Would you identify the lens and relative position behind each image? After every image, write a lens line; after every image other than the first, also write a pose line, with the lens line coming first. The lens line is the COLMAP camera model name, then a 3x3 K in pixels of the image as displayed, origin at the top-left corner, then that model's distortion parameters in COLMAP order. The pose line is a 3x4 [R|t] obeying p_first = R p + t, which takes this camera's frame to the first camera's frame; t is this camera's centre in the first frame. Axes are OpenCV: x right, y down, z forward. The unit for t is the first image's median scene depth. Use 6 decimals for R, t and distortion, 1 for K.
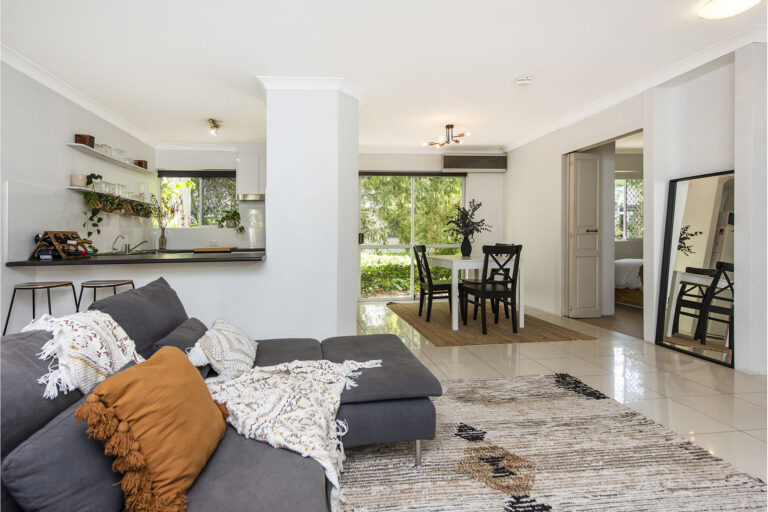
lens RADIAL K [[385.5, 0, 343.5], [0, 385.5, 239.8], [0, 0, 1]] dist [-0.001834, -0.001293]
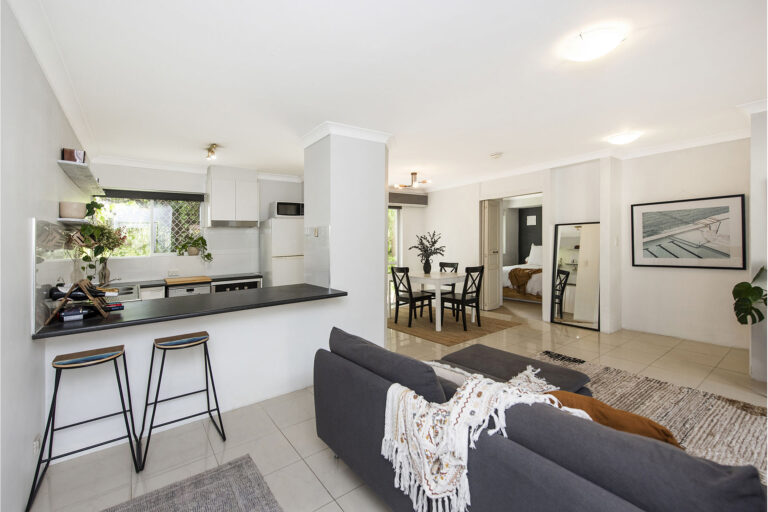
lens RADIAL K [[330.0, 0, 382.6], [0, 330.0, 251.8], [0, 0, 1]] dist [0.003100, -0.000419]
pose [[0.863223, -0.026432, 0.504131, -0.546494], [0.022322, 0.999650, 0.014191, -0.073155], [-0.504330, -0.000997, 0.863511, 0.141294]]
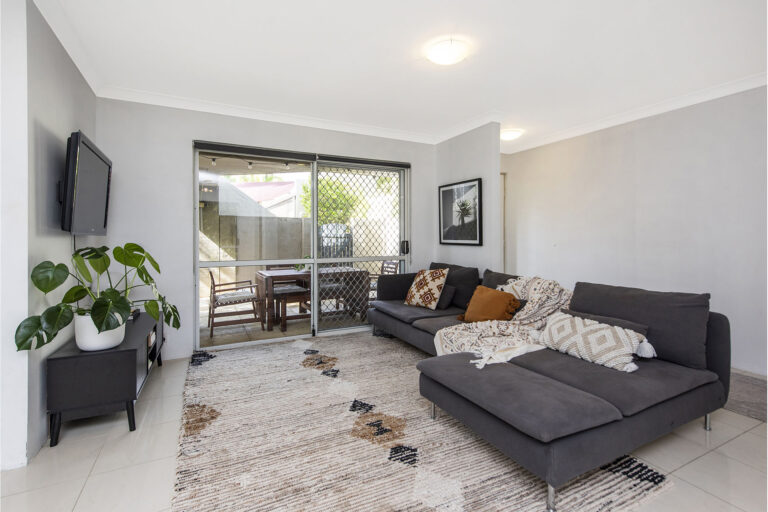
lens RADIAL K [[359.6, 0, 385.9], [0, 359.6, 233.8], [0, 0, 1]] dist [0.002735, 0.000294]
pose [[-0.925819, 0.002411, -0.377959, 0.418051], [0.000016, 0.999980, 0.006340, -0.042093], [0.377967, 0.005863, -0.925801, 1.068106]]
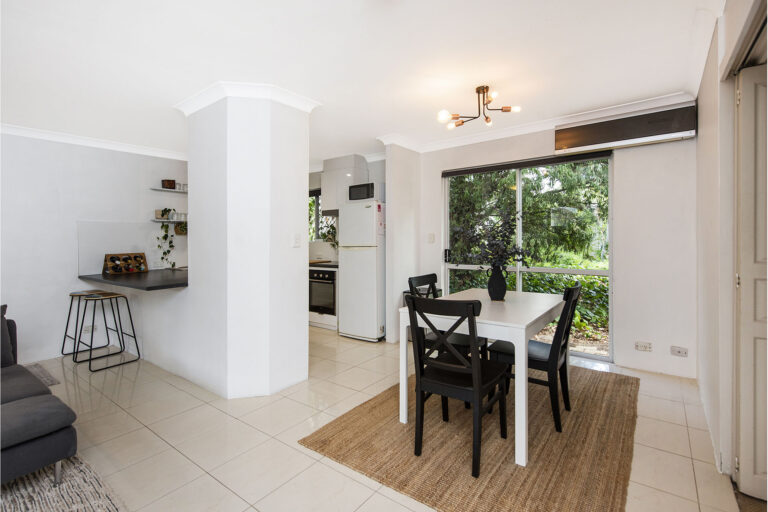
lens RADIAL K [[359.6, 0, 385.9], [0, 359.6, 233.8], [0, 0, 1]] dist [0.002735, 0.000294]
pose [[0.736590, -0.007324, -0.676300, 0.801511], [0.001282, 0.999955, -0.009434, -0.076972], [0.676339, 0.006082, 0.736566, 0.672852]]
